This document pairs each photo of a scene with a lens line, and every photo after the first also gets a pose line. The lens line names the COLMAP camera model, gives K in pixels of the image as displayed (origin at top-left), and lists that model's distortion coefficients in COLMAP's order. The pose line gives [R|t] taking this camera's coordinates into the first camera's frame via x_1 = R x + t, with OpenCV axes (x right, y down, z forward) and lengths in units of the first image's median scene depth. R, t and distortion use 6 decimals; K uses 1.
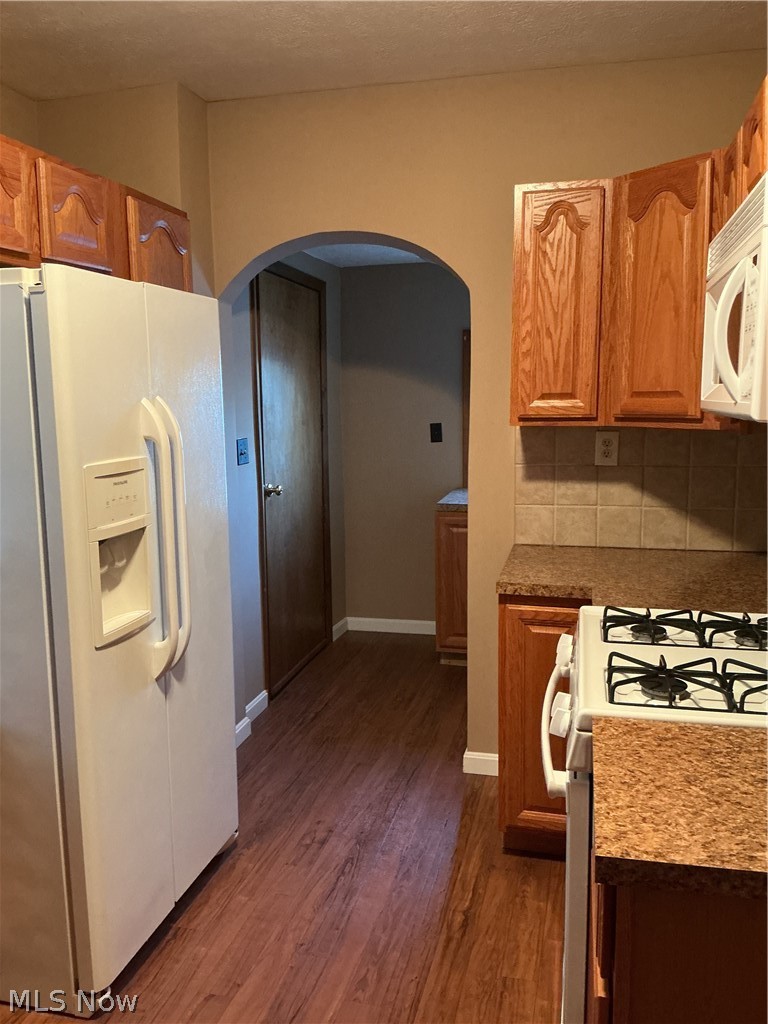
lens RADIAL K [[852.4, 0, 386.6], [0, 852.4, 513.3], [0, 0, 1]] dist [0.148359, -0.301704]
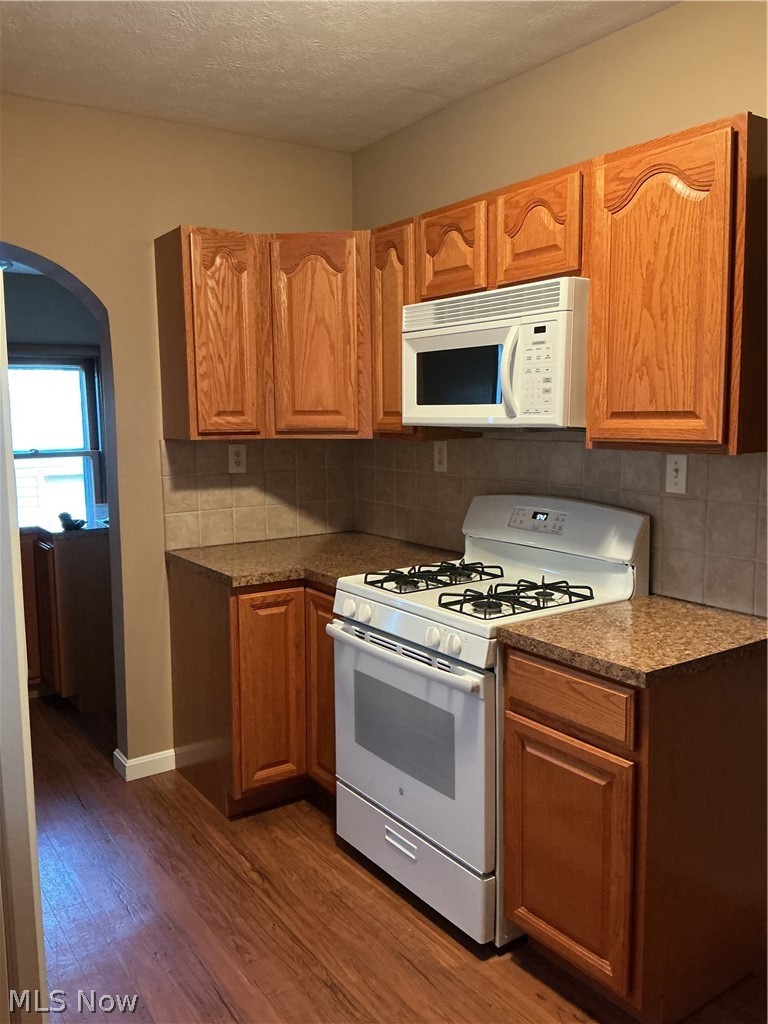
lens RADIAL K [[852.4, 0, 386.6], [0, 852.4, 513.3], [0, 0, 1]] dist [0.148359, -0.301704]
pose [[0.664317, -0.088446, 0.742200, -0.591493], [0.105784, 0.994105, 0.023781, -0.008948], [-0.739928, 0.062715, 0.669756, 0.088054]]
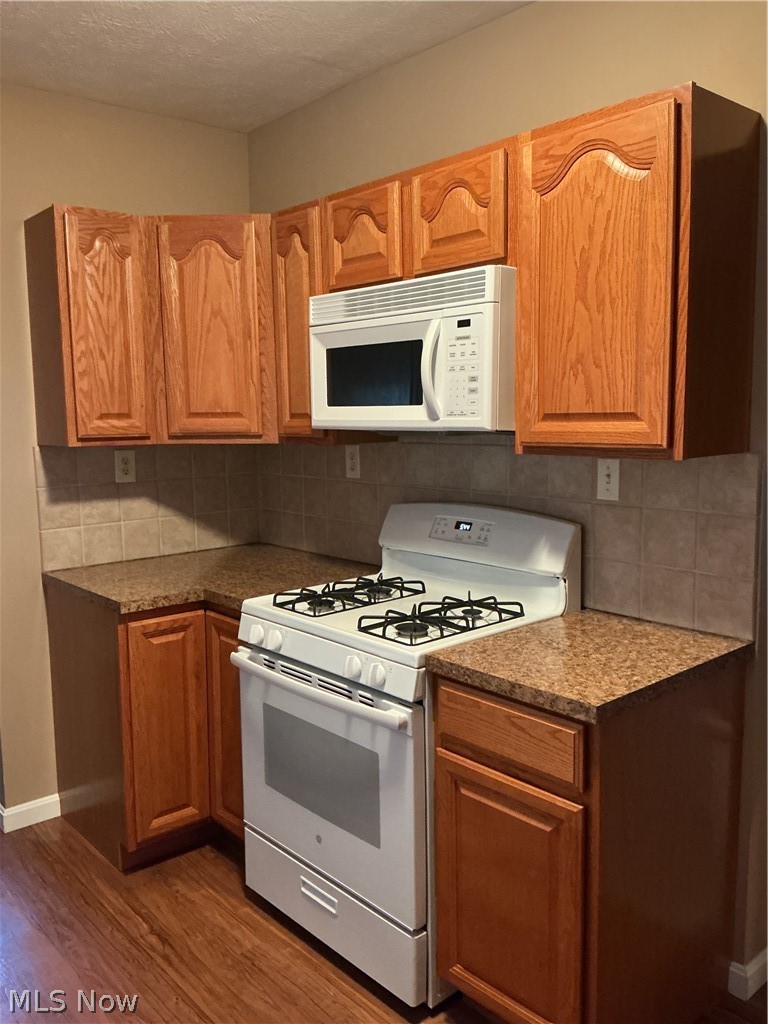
lens RADIAL K [[852.4, 0, 386.6], [0, 852.4, 513.3], [0, 0, 1]] dist [0.148359, -0.301704]
pose [[0.573110, -0.100144, 0.813336, -0.518670], [0.121501, 0.991919, 0.036517, -0.022030], [-0.810421, 0.077893, 0.580647, 0.164979]]
